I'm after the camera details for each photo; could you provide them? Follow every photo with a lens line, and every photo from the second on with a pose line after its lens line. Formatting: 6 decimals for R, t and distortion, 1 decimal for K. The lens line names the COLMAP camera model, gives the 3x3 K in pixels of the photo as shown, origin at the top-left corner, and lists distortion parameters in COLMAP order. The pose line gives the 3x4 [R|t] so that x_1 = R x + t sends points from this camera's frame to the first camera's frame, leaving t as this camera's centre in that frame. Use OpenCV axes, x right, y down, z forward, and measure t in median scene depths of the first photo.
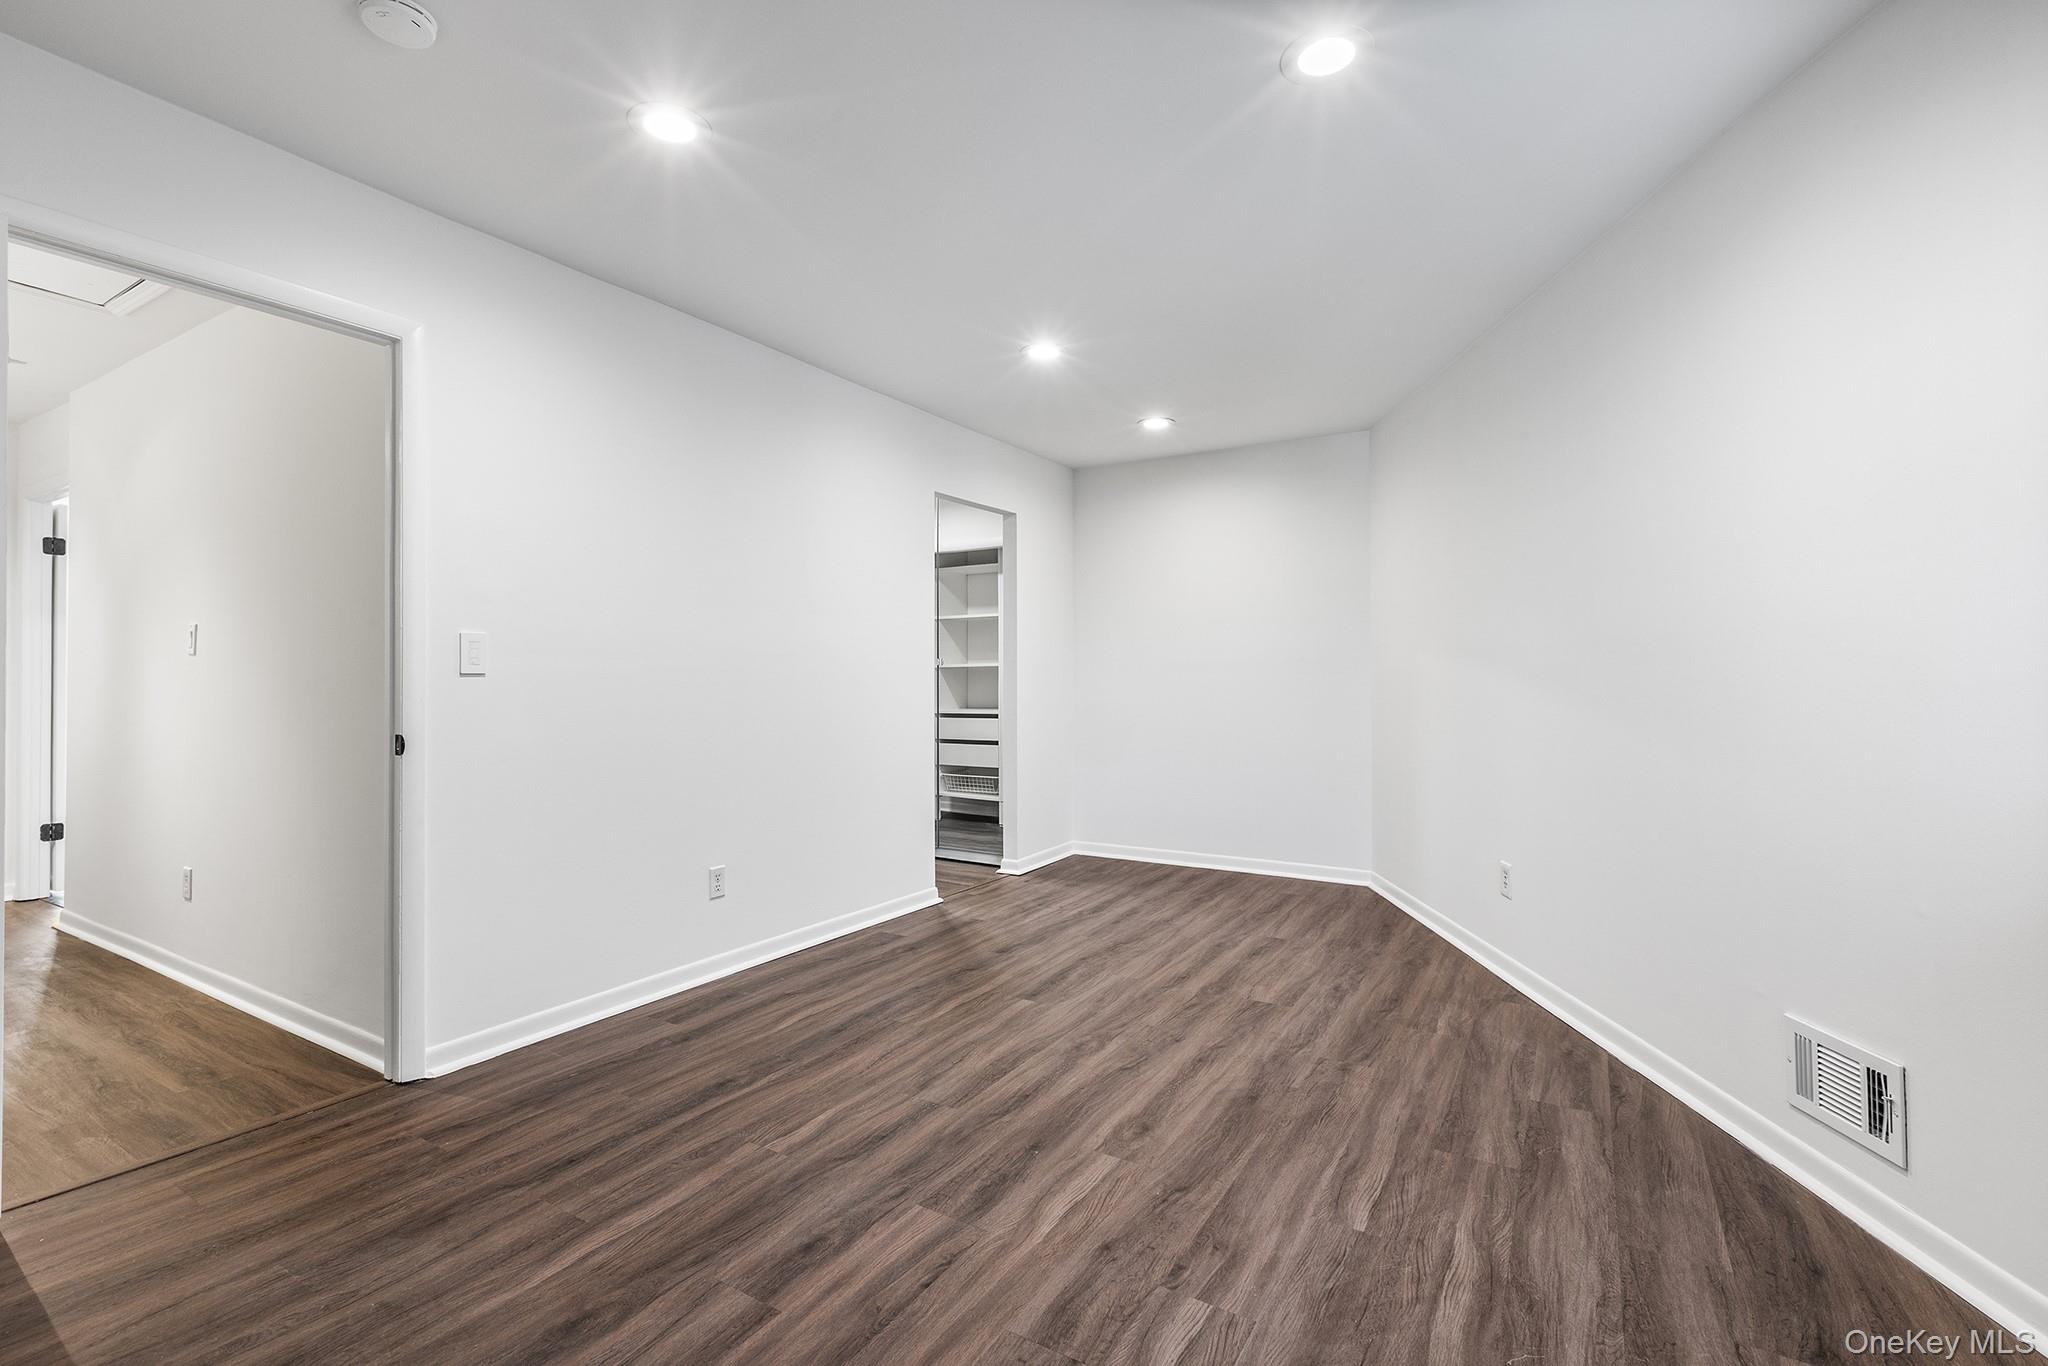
lens RADIAL K [[926.3, 0, 1023.4], [0, 926.3, 679.4], [0, 0, 1]] dist [0.004363, -0.001164]
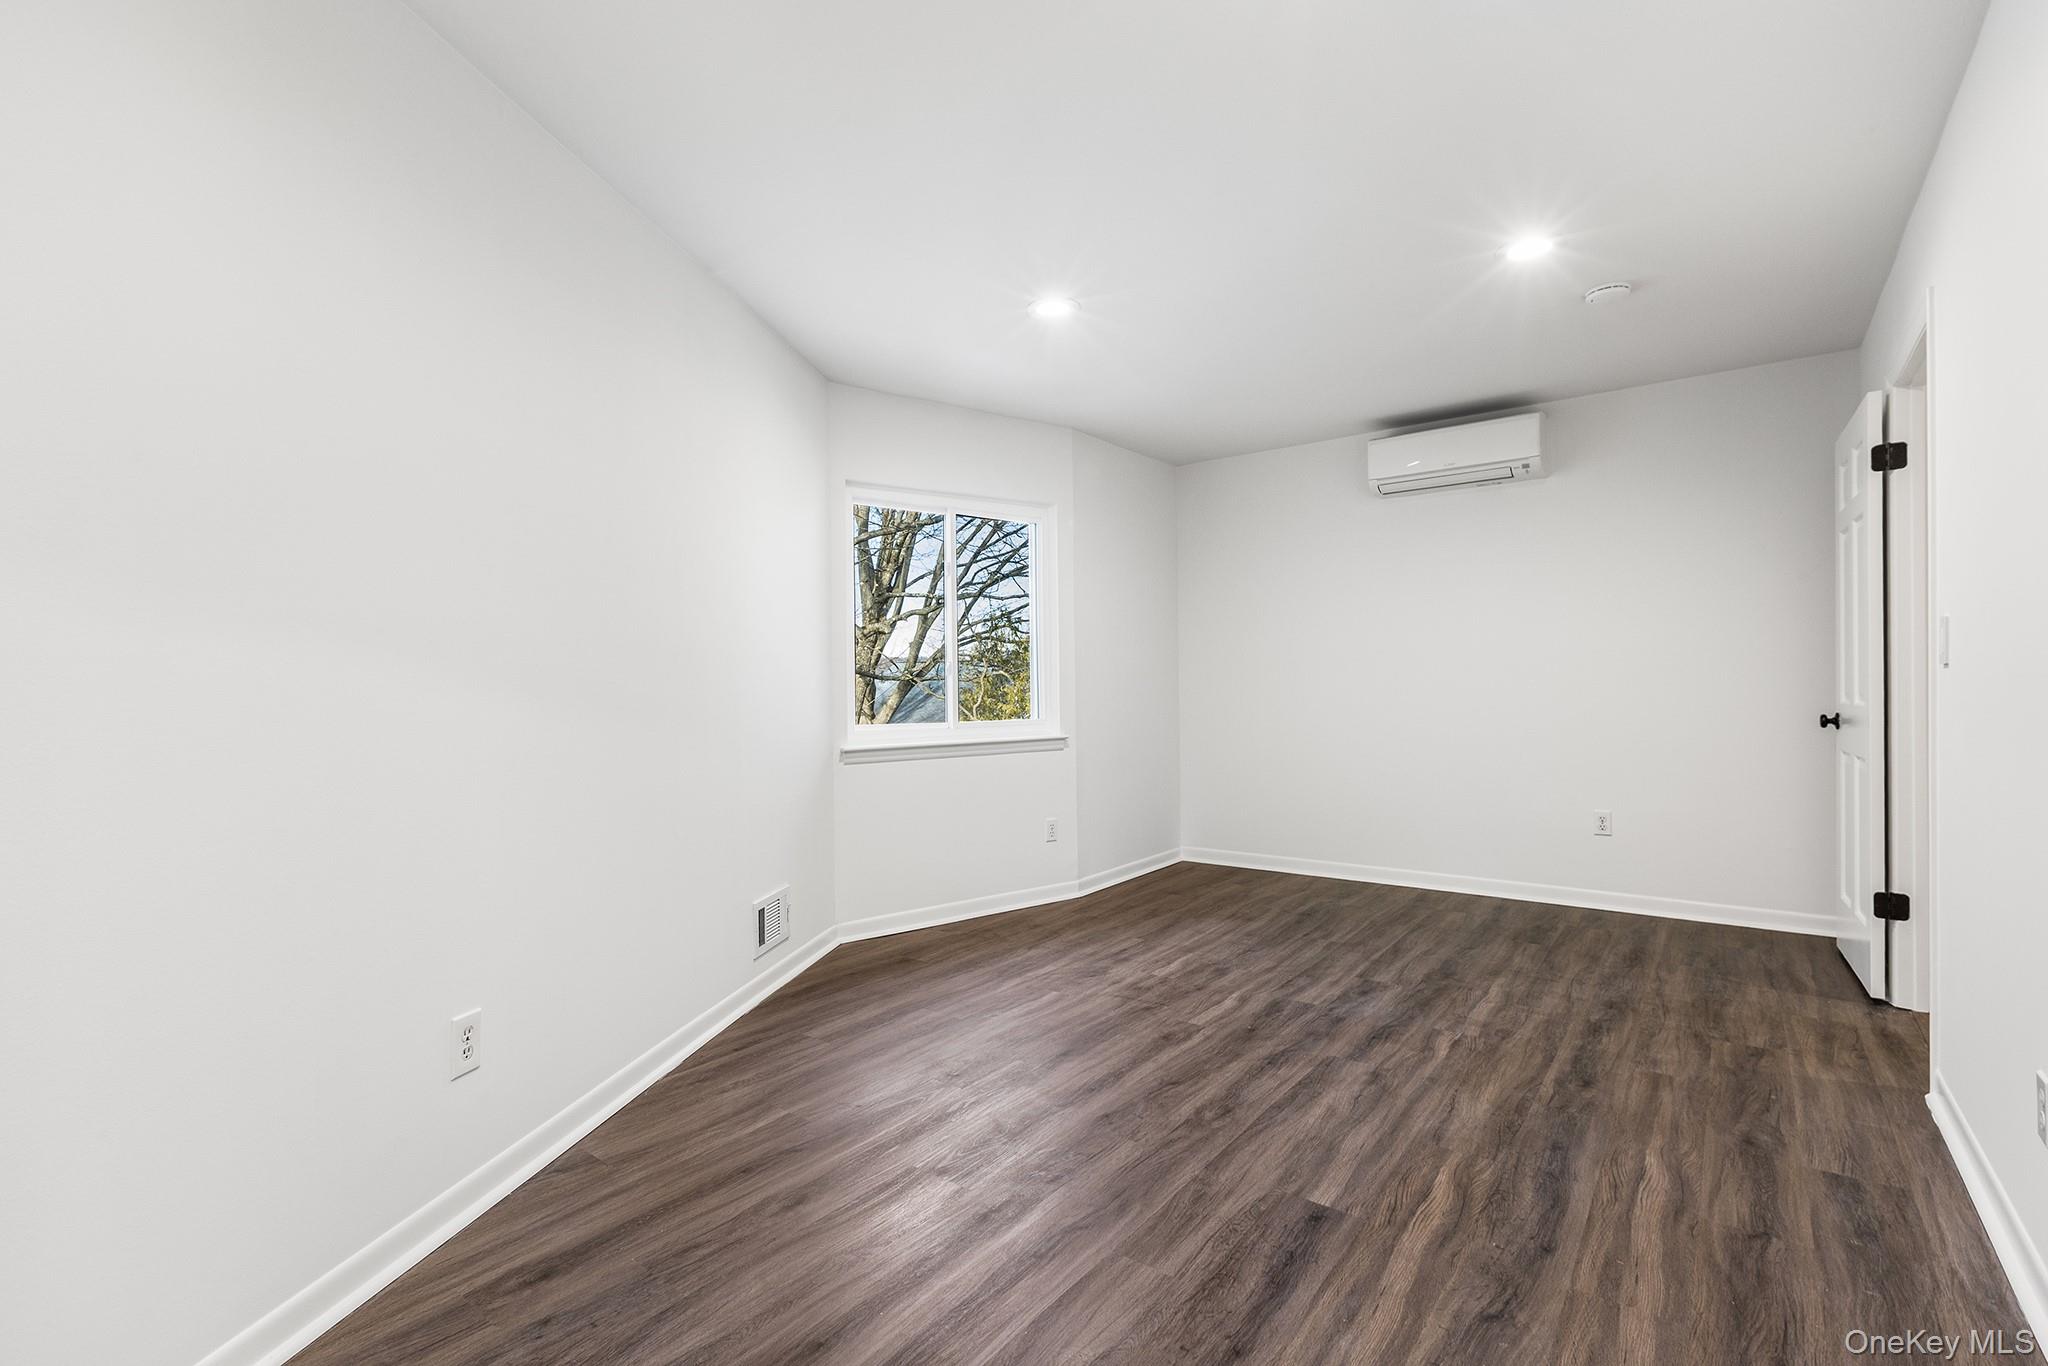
lens RADIAL K [[926.3, 0, 1029.9], [0, 926.3, 696.0], [0, 0, 1]] dist [0.004363, -0.001164]
pose [[-0.994248, 0.011246, 0.106511, 0.174638], [0.011864, 0.999916, 0.005164, 0.010038], [-0.106444, 0.006398, -0.994298, 2.258628]]
